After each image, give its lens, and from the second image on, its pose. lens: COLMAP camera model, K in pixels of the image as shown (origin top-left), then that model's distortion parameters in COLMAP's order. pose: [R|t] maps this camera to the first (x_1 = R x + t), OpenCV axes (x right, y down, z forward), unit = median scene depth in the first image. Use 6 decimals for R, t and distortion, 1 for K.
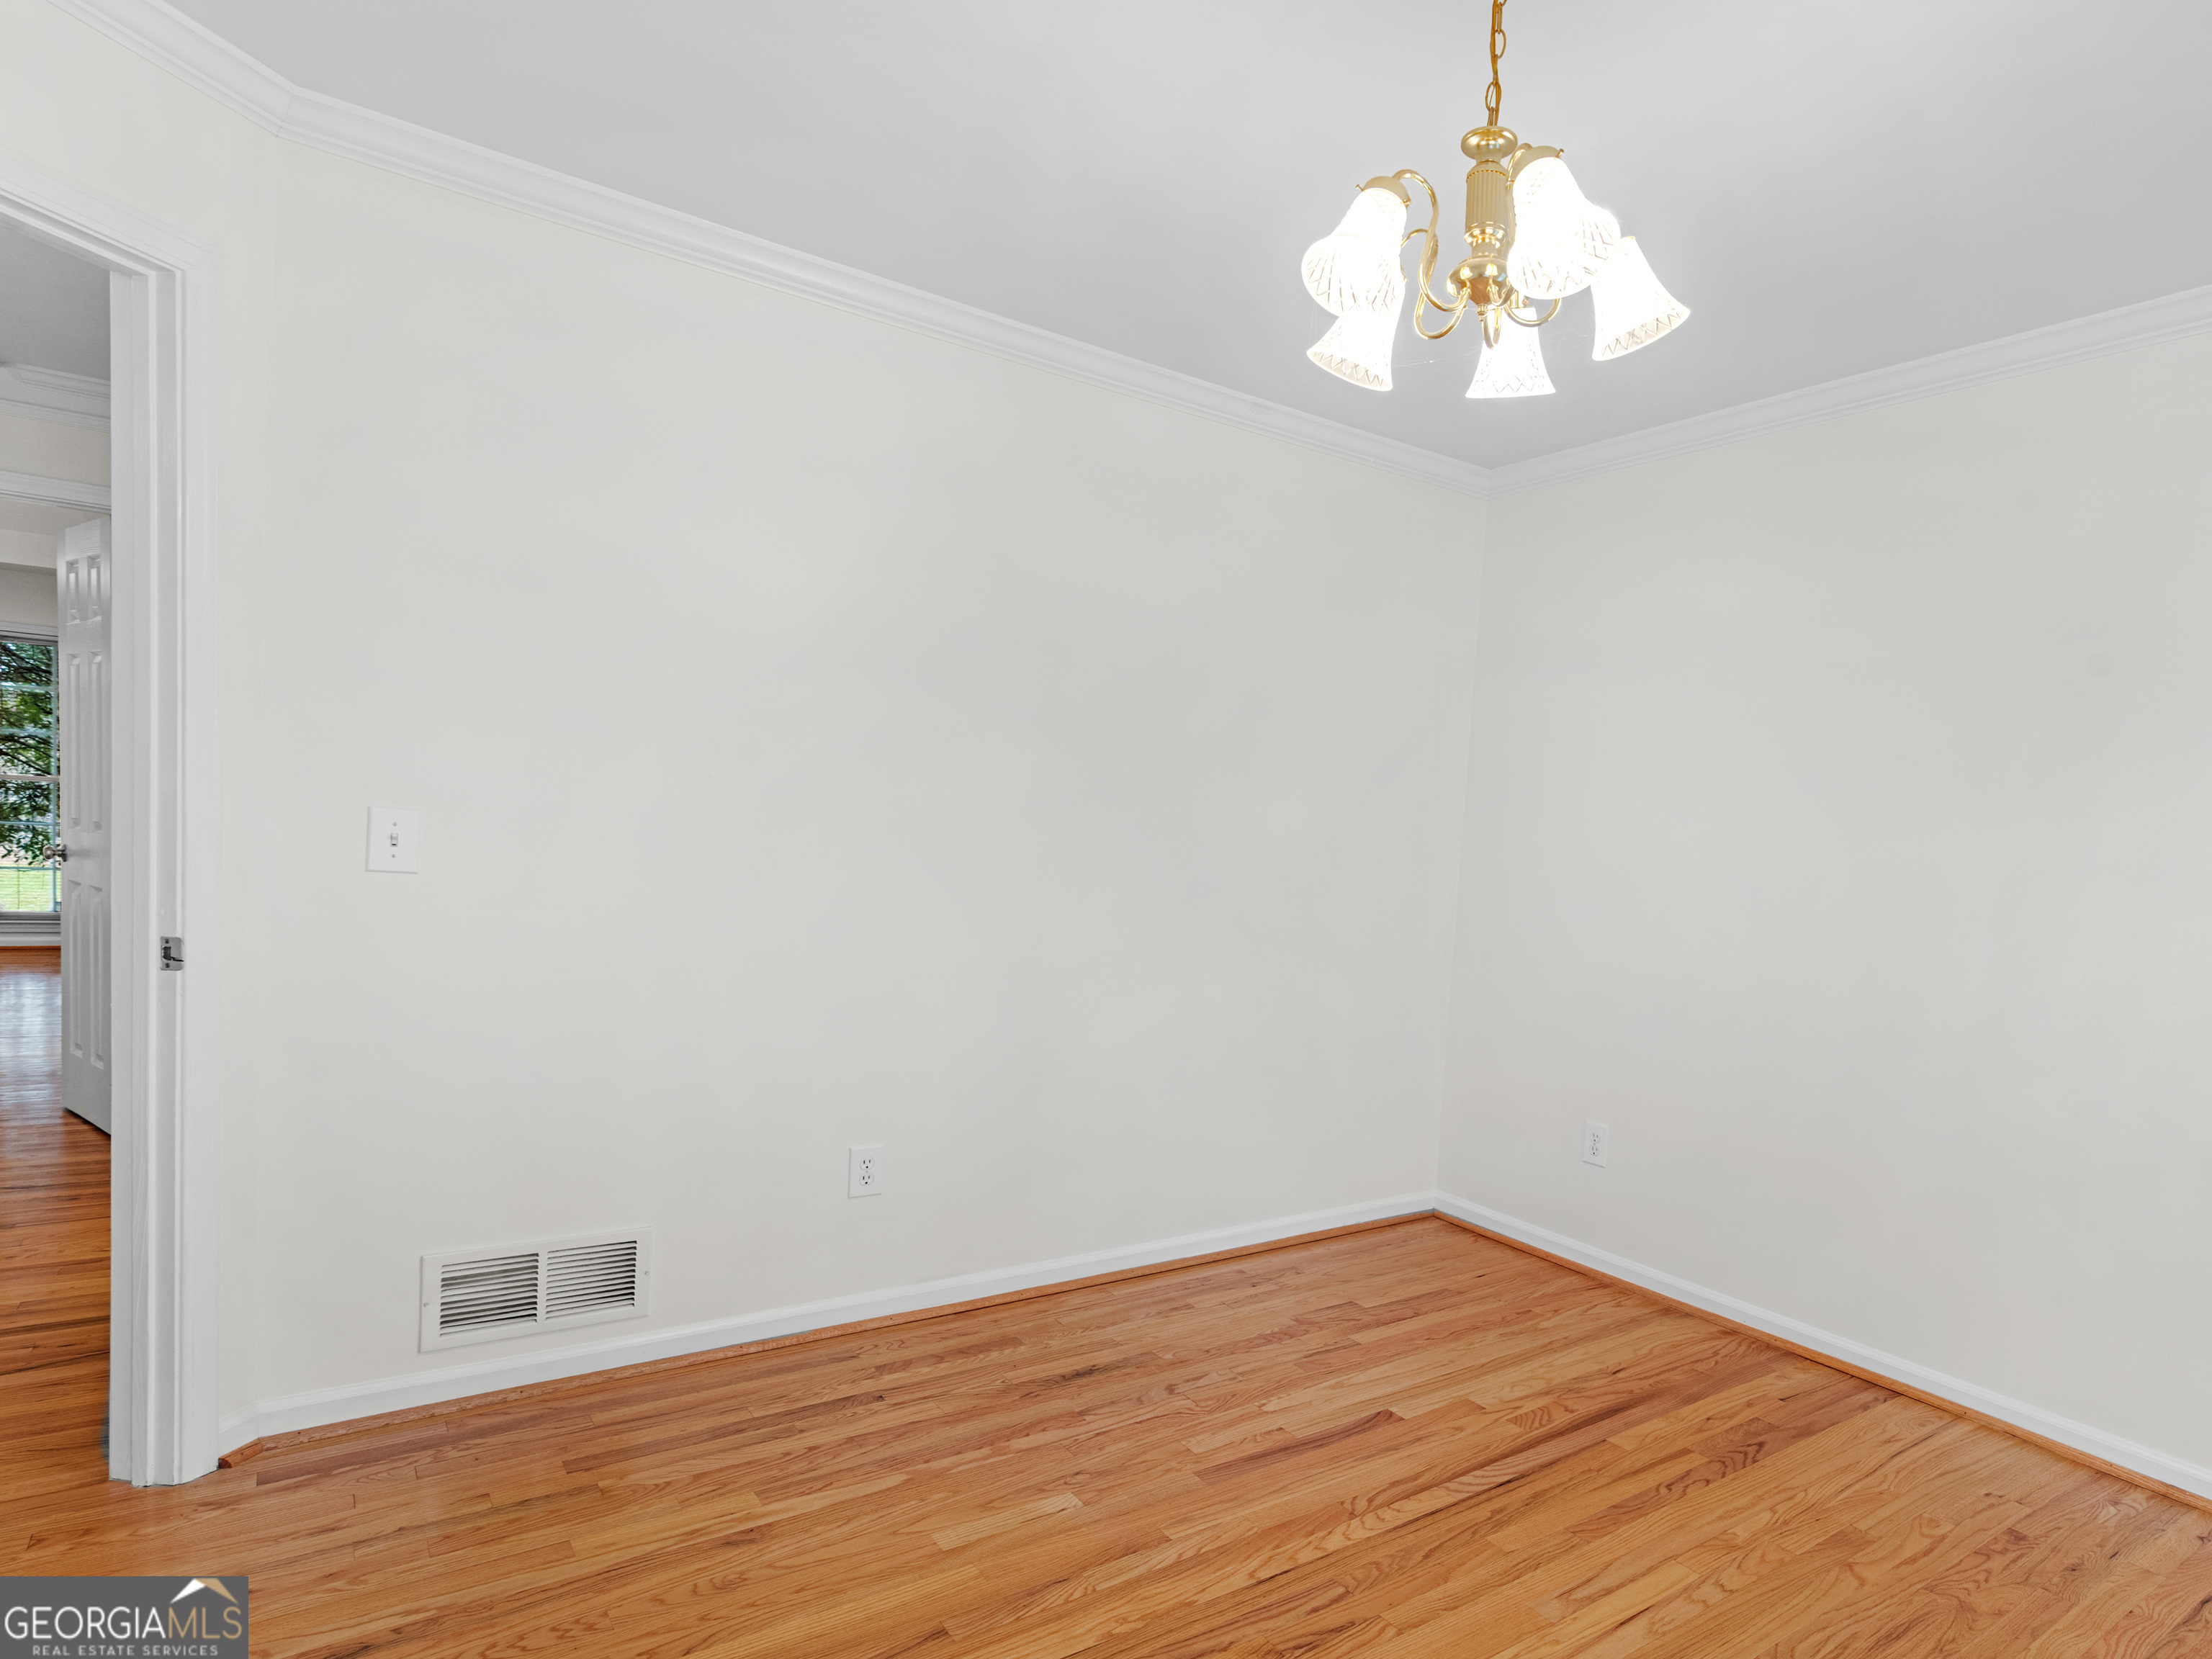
lens RADIAL K [[1329.0, 0, 1107.3], [0, 1329.0, 895.0], [0, 0, 1]] dist [-0.000575, -0.001769]
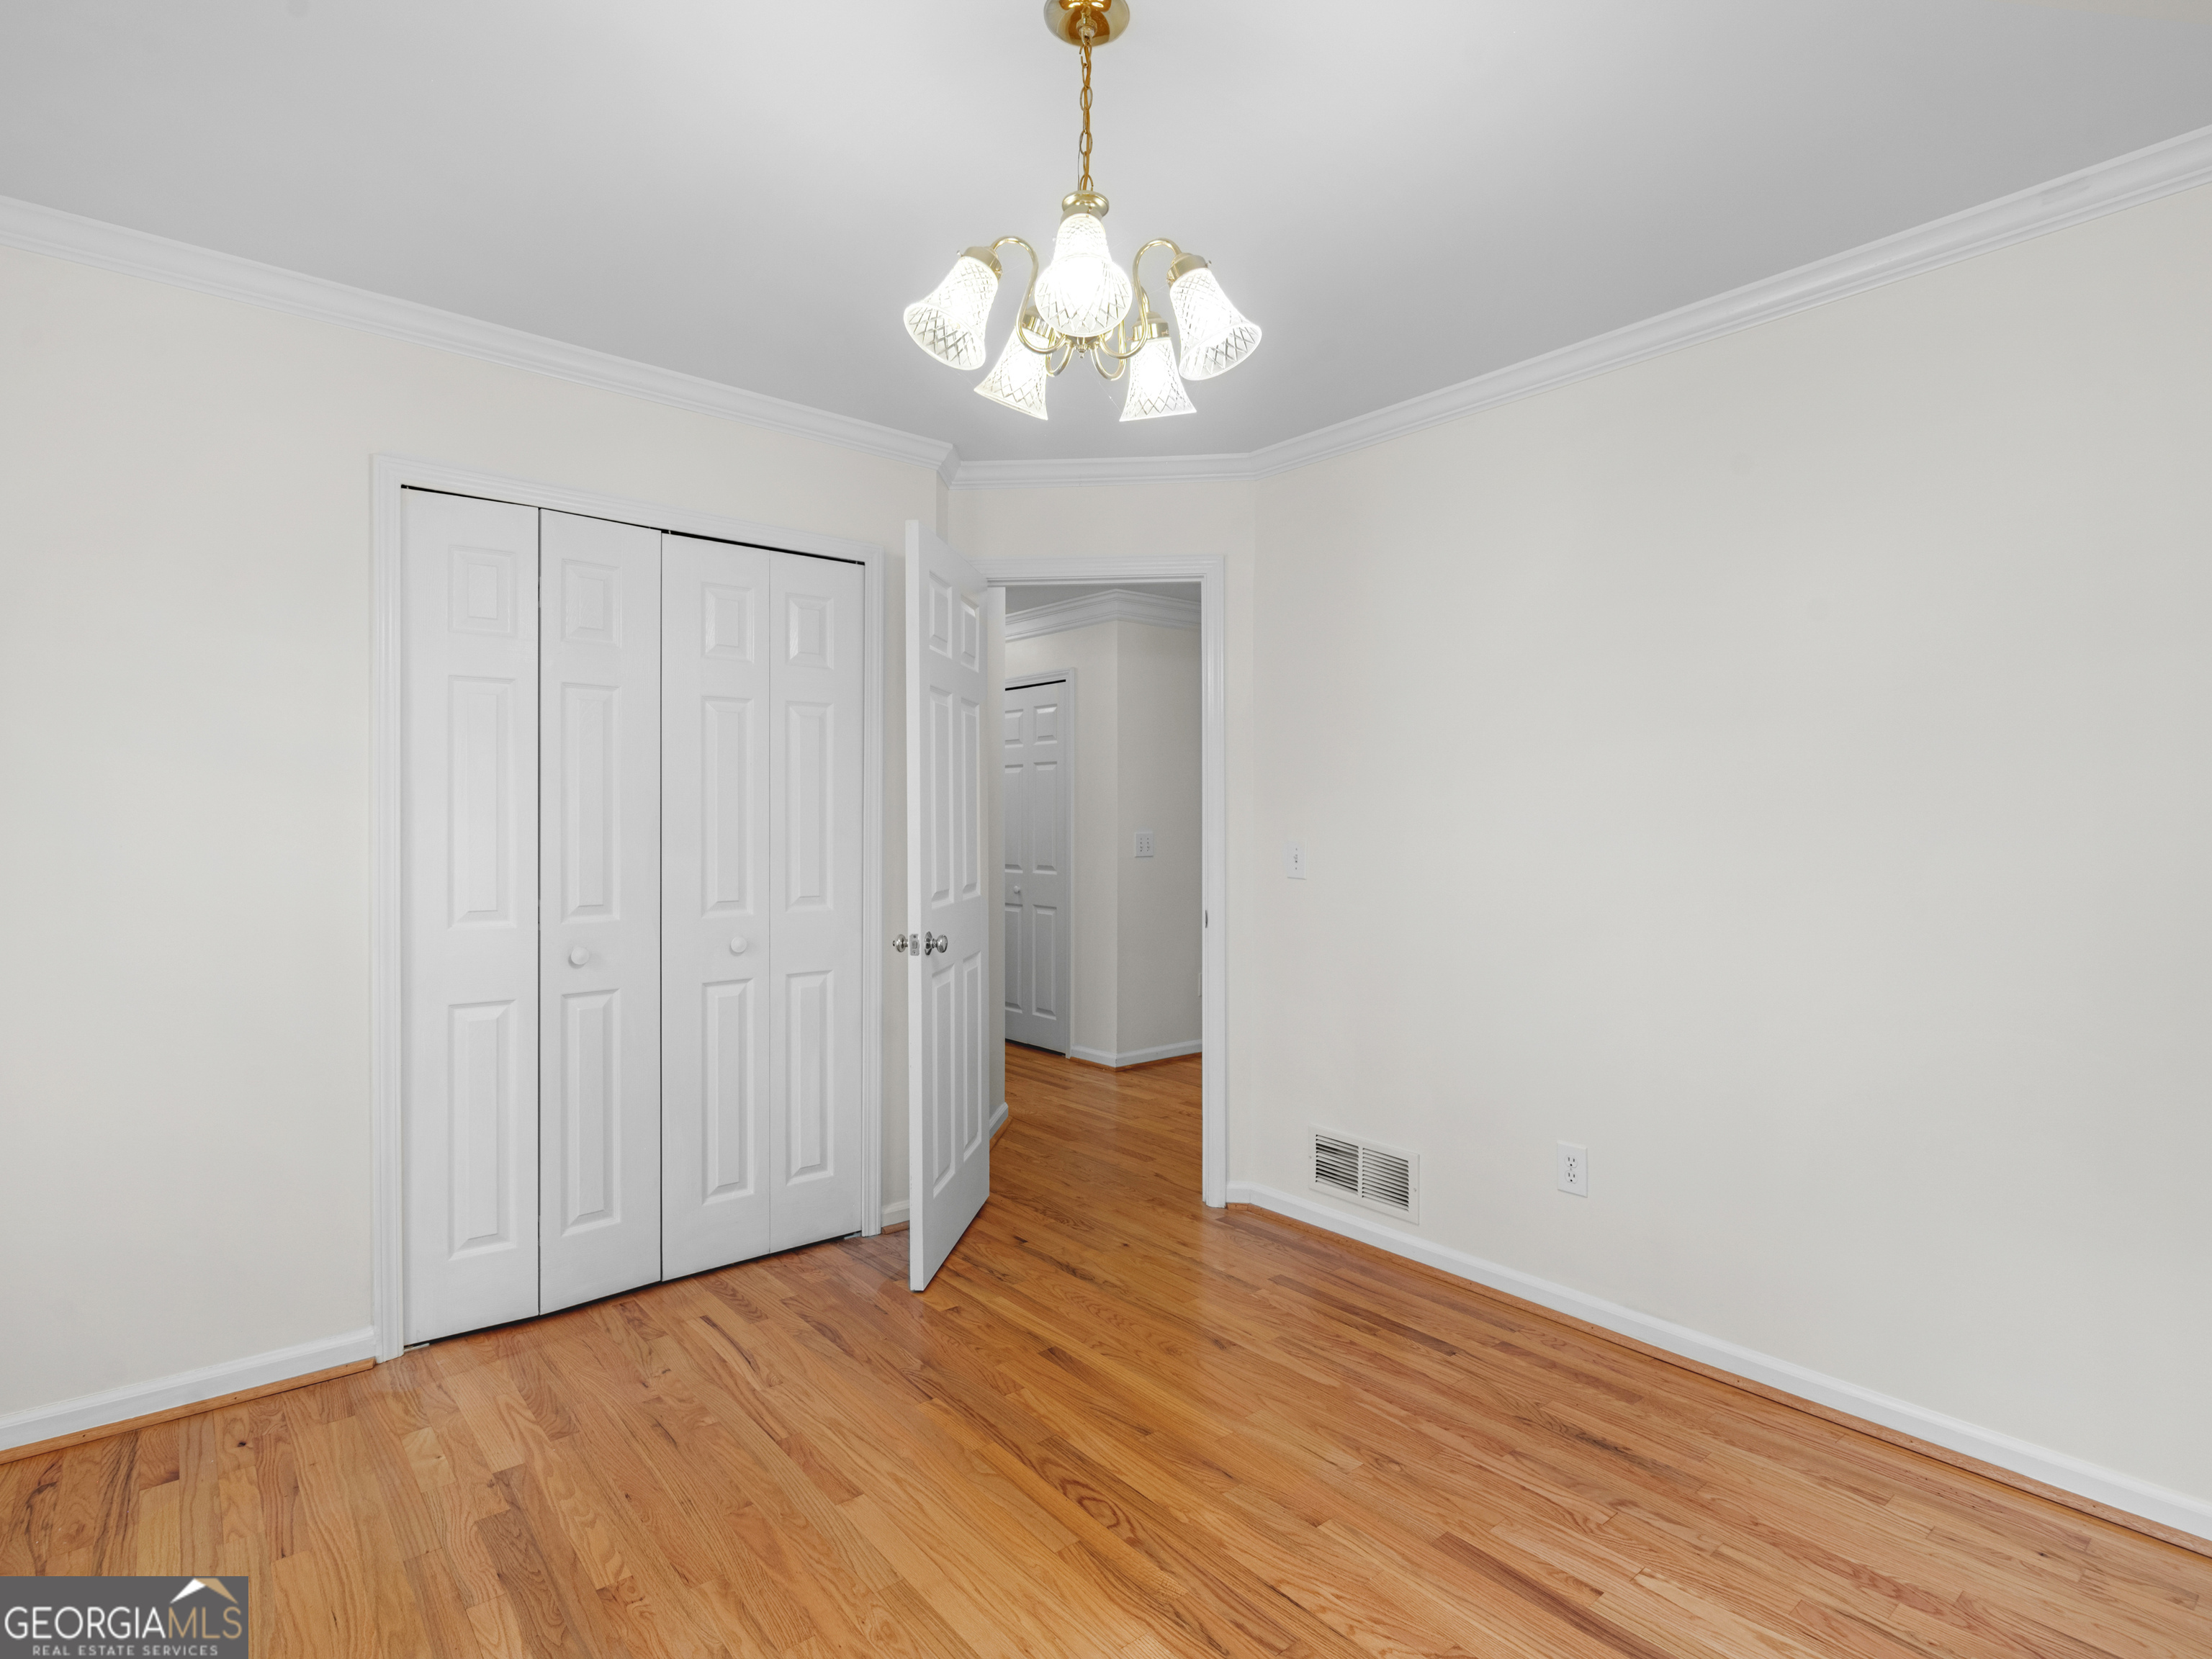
lens RADIAL K [[1126.3, 0, 1106.0], [0, 1126.3, 829.5], [0, 0, 1]] dist [-0.000088, -0.001063]
pose [[0.059275, -0.050375, -0.996970, 0.776145], [-0.047351, 0.997460, -0.053215, 0.007960], [0.997118, 0.050362, 0.056739, 0.646587]]
